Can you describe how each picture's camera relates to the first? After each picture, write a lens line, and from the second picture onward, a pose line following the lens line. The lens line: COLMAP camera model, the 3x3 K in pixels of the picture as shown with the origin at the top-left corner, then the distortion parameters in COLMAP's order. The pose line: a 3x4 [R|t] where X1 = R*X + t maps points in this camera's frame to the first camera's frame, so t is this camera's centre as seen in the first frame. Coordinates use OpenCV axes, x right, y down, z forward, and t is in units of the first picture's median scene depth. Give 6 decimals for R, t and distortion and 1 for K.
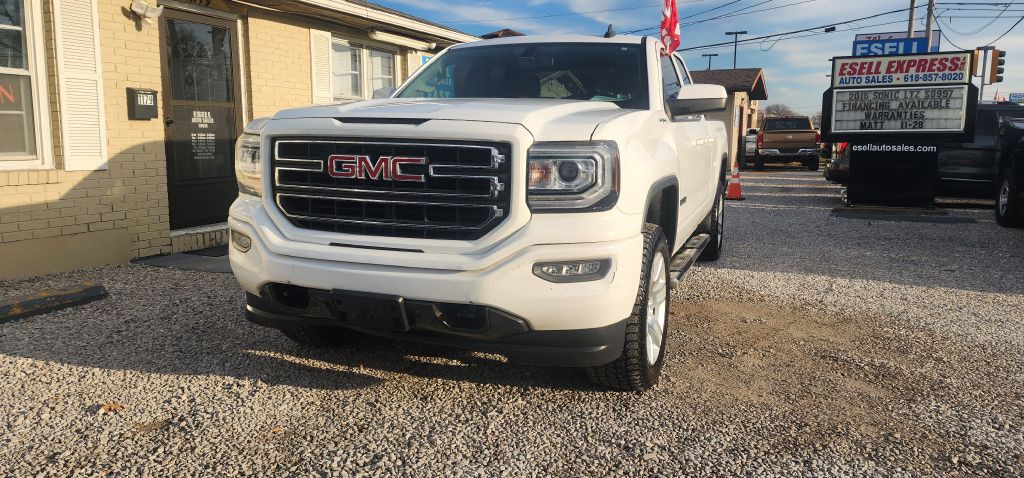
lens RADIAL K [[681.0, 0, 525.6], [0, 681.0, 214.7], [0, 0, 1]] dist [0.077122, -0.069275]
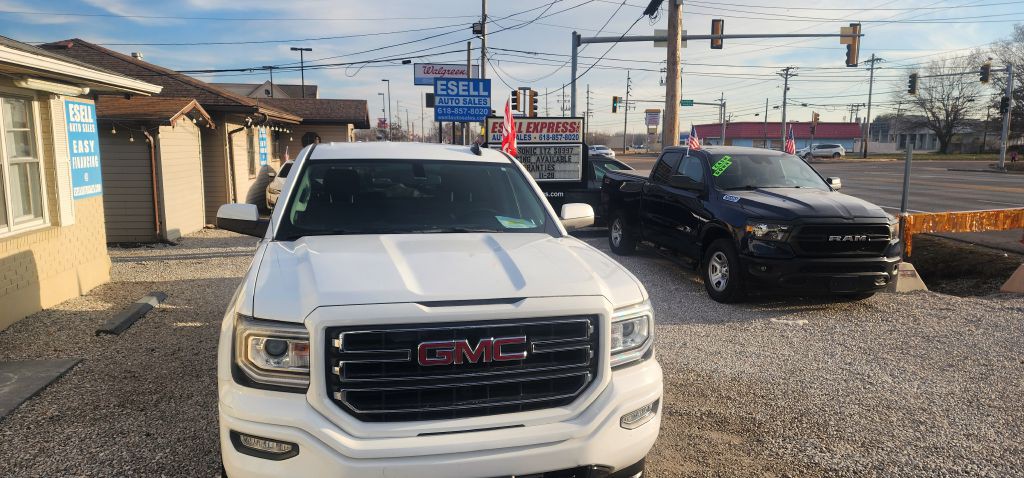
lens RADIAL K [[680.3, 0, 509.8], [0, 680.3, 251.9], [0, 0, 1]] dist [0.078509, -0.070509]
pose [[0.824988, -0.083578, 0.558936, -0.184729], [0.062974, 0.996440, 0.056049, -0.068184], [-0.561631, -0.011041, 0.827314, 0.039929]]
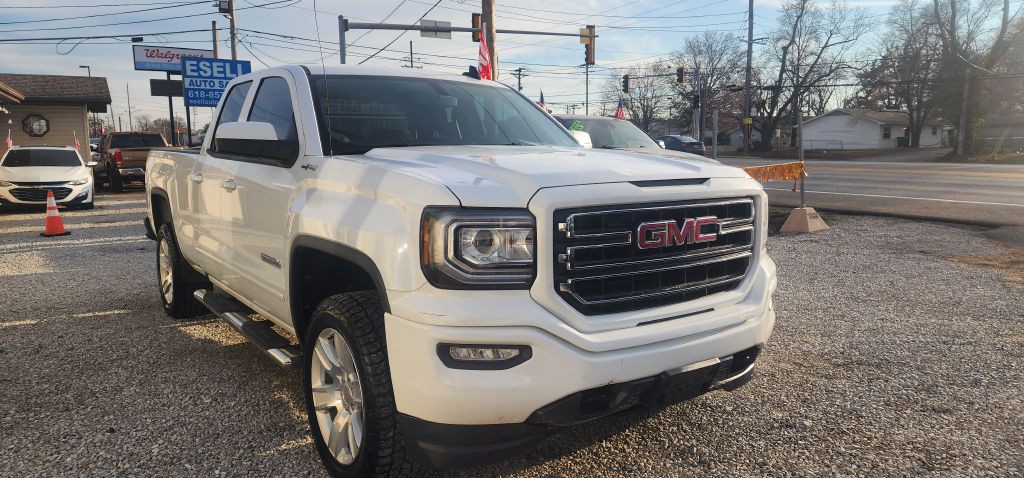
lens RADIAL K [[680.3, 0, 516.3], [0, 680.3, 234.0], [0, 0, 1]] dist [0.078509, -0.070509]
pose [[0.555746, -0.115572, 0.823280, -0.290011], [0.107000, 0.991997, 0.067027, -0.039820], [-0.824438, 0.050841, 0.563665, 0.168284]]
